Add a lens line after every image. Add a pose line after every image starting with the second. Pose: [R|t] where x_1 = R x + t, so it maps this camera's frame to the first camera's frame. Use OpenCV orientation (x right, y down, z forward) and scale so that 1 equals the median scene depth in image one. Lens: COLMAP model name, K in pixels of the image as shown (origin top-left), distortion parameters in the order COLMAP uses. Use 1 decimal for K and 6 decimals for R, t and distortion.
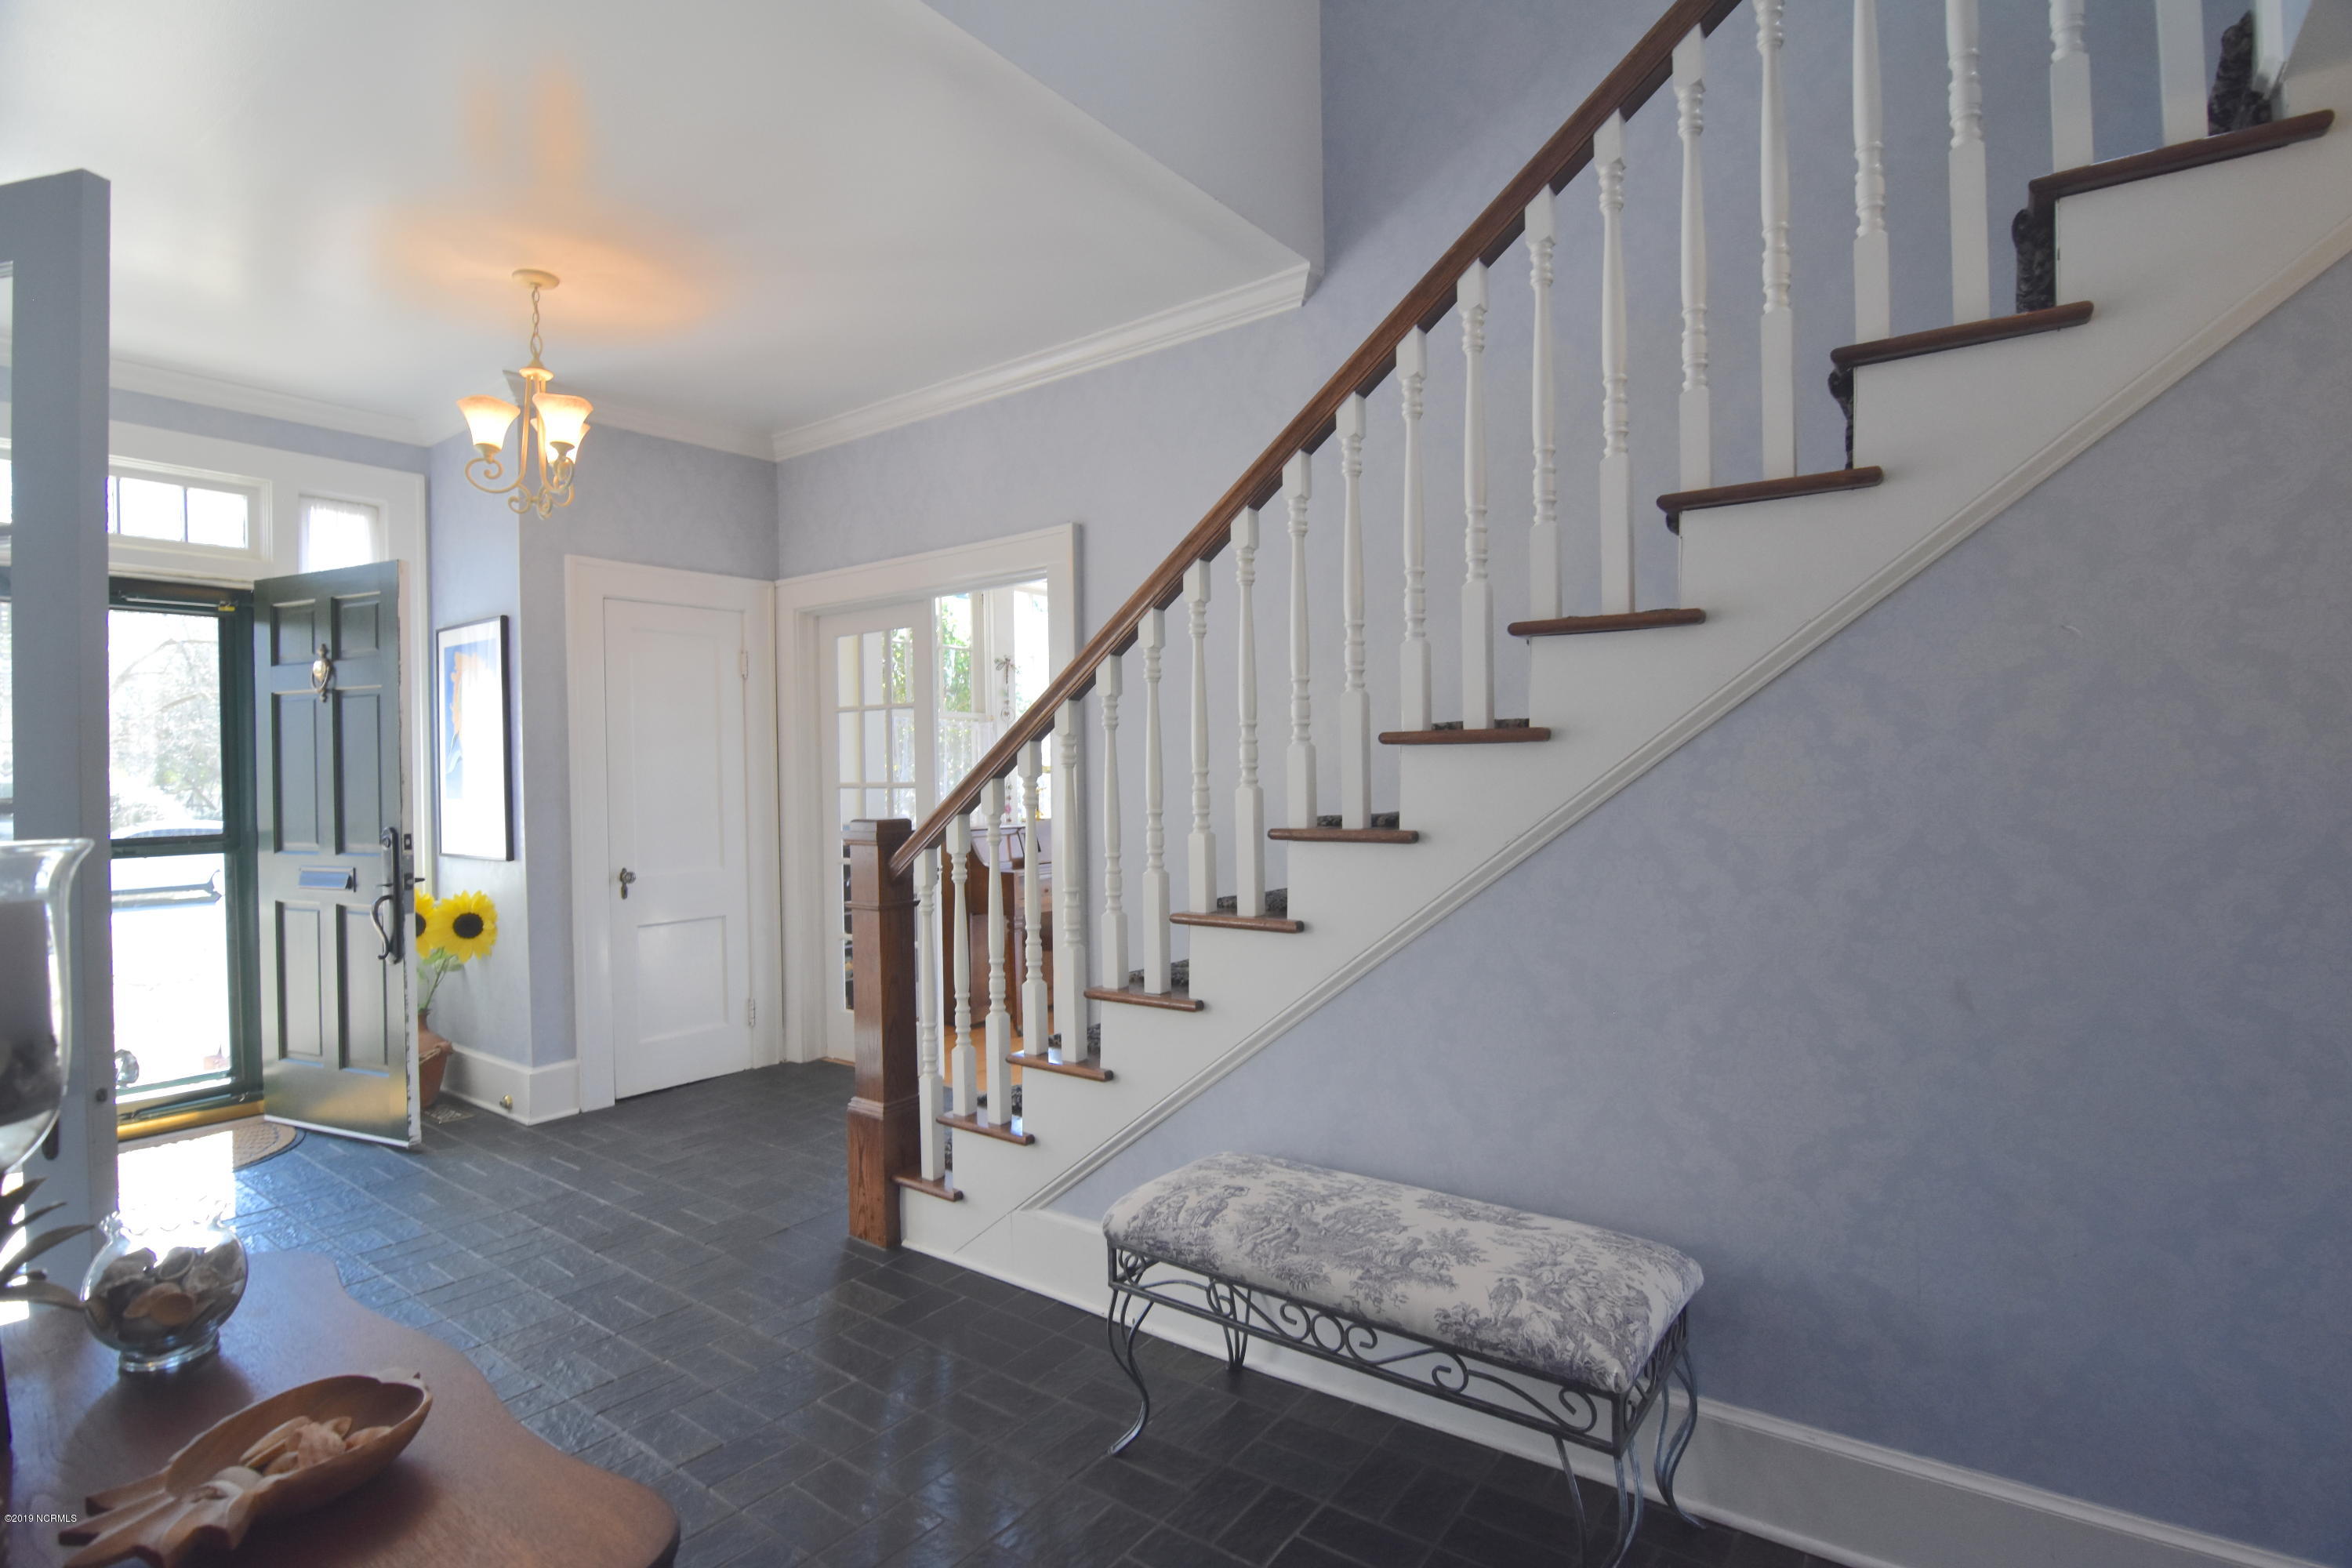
lens RADIAL K [[1129.3, 0, 1173.9], [0, 1129.3, 779.4], [0, 0, 1]] dist [-0.009350, -0.010215]
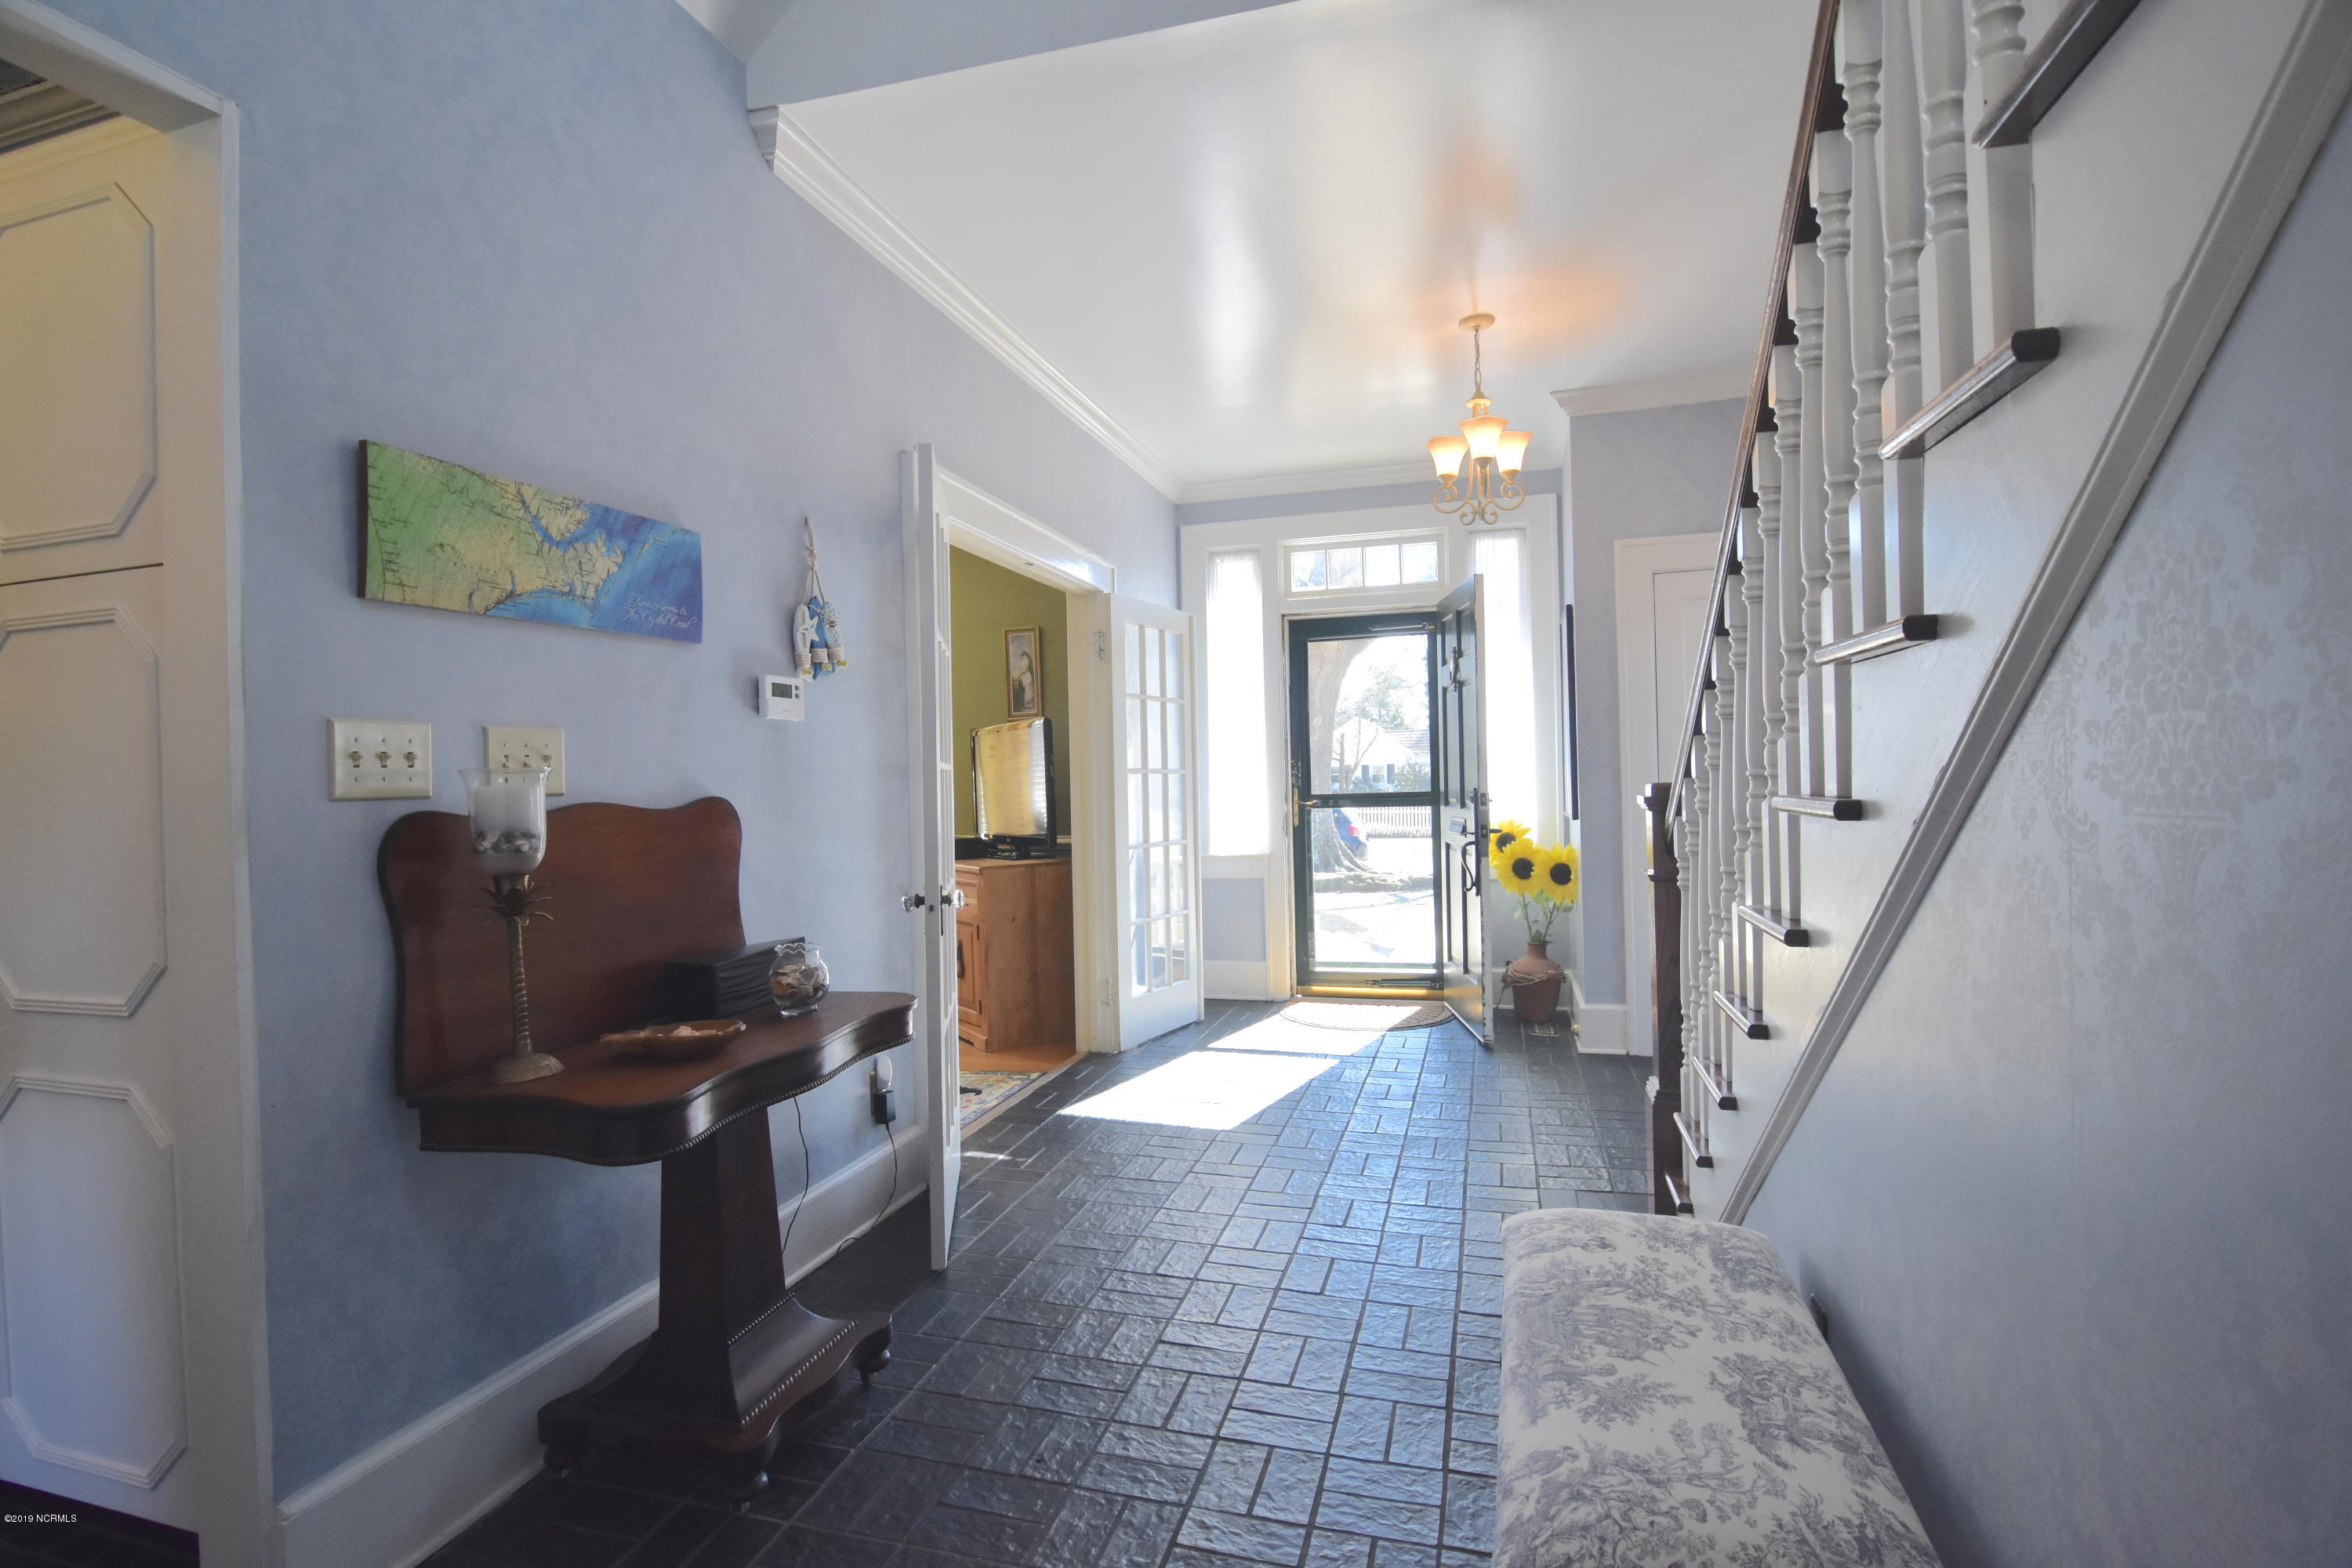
lens RADIAL K [[1129.3, 0, 1169.7], [0, 1129.3, 780.0], [0, 0, 1]] dist [-0.009350, -0.010215]
pose [[0.346846, 0.007149, -0.937895, 0.711014], [0.017151, 0.999755, 0.013963, 0.019653], [0.937765, -0.020929, 0.346639, 0.457582]]
